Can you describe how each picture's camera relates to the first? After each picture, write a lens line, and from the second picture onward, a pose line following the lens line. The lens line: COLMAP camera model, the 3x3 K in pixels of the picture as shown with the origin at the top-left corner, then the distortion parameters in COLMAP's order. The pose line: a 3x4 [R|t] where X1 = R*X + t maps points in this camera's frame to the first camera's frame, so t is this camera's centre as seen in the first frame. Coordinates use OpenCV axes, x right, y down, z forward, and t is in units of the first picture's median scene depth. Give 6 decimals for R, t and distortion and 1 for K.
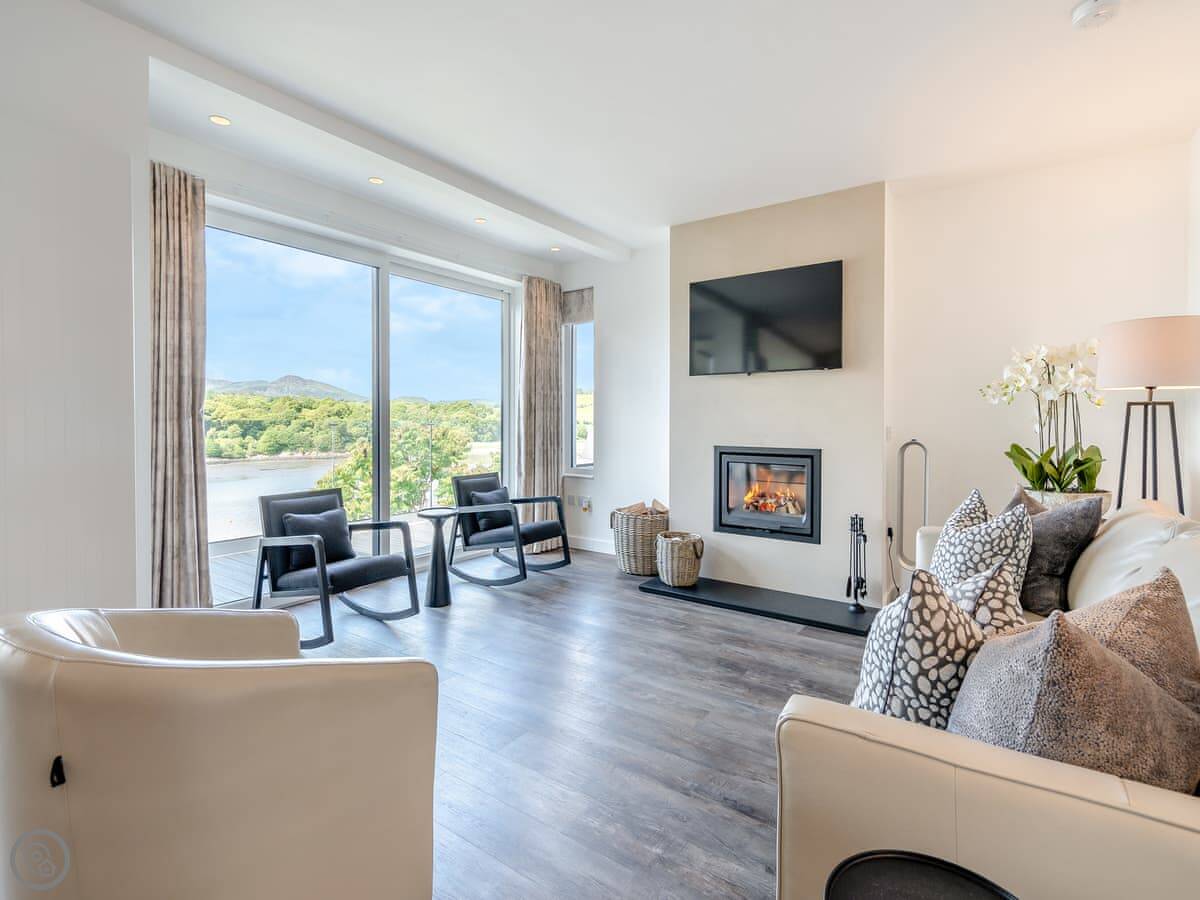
lens RADIAL K [[551.7, 0, 597.1], [0, 551.7, 425.8], [0, 0, 1]] dist [0.005885, 0.000730]
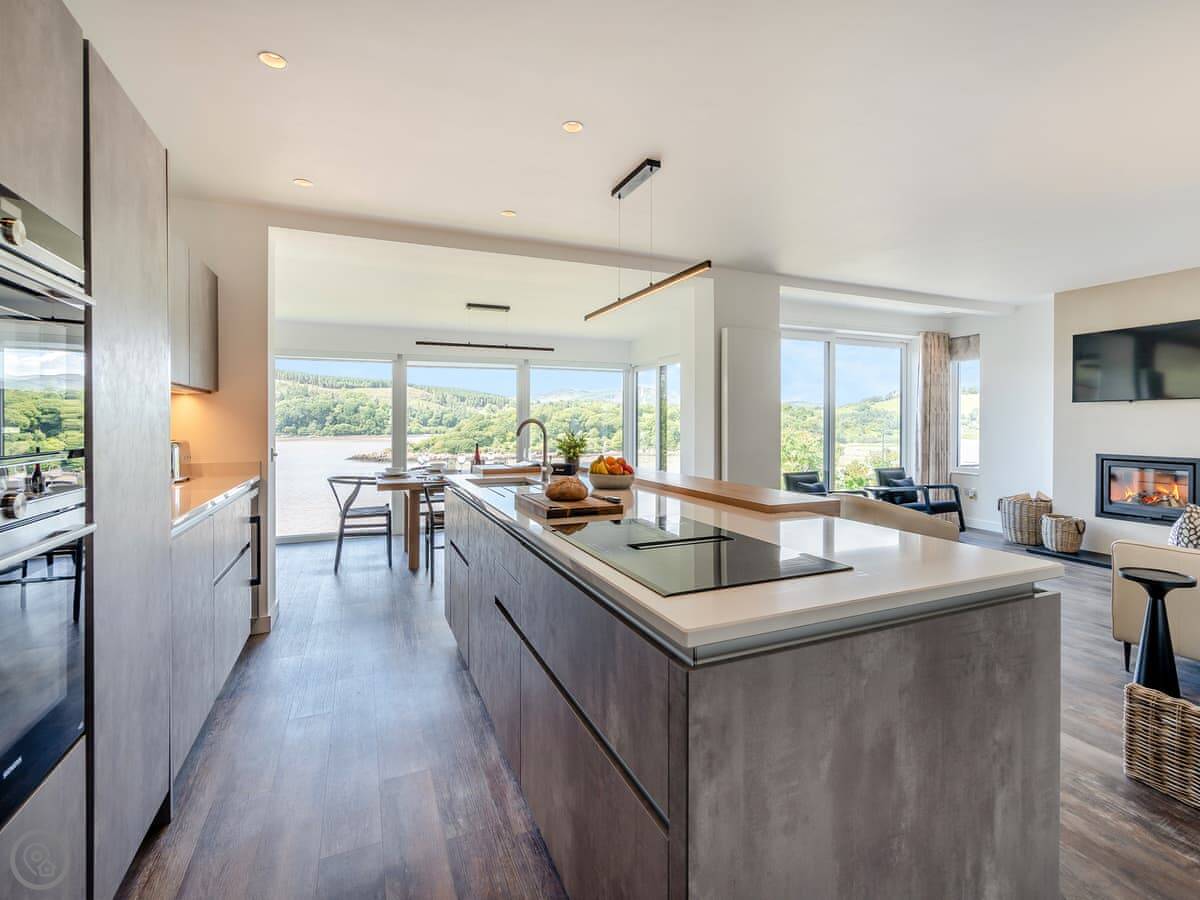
lens RADIAL K [[551.7, 0, 597.1], [0, 551.7, 425.8], [0, 0, 1]] dist [0.005885, 0.000730]
pose [[0.858071, 0.002247, -0.513526, -0.134048], [-0.002971, 0.999995, -0.000589, -0.026664], [0.513522, 0.002030, 0.858074, -0.765731]]
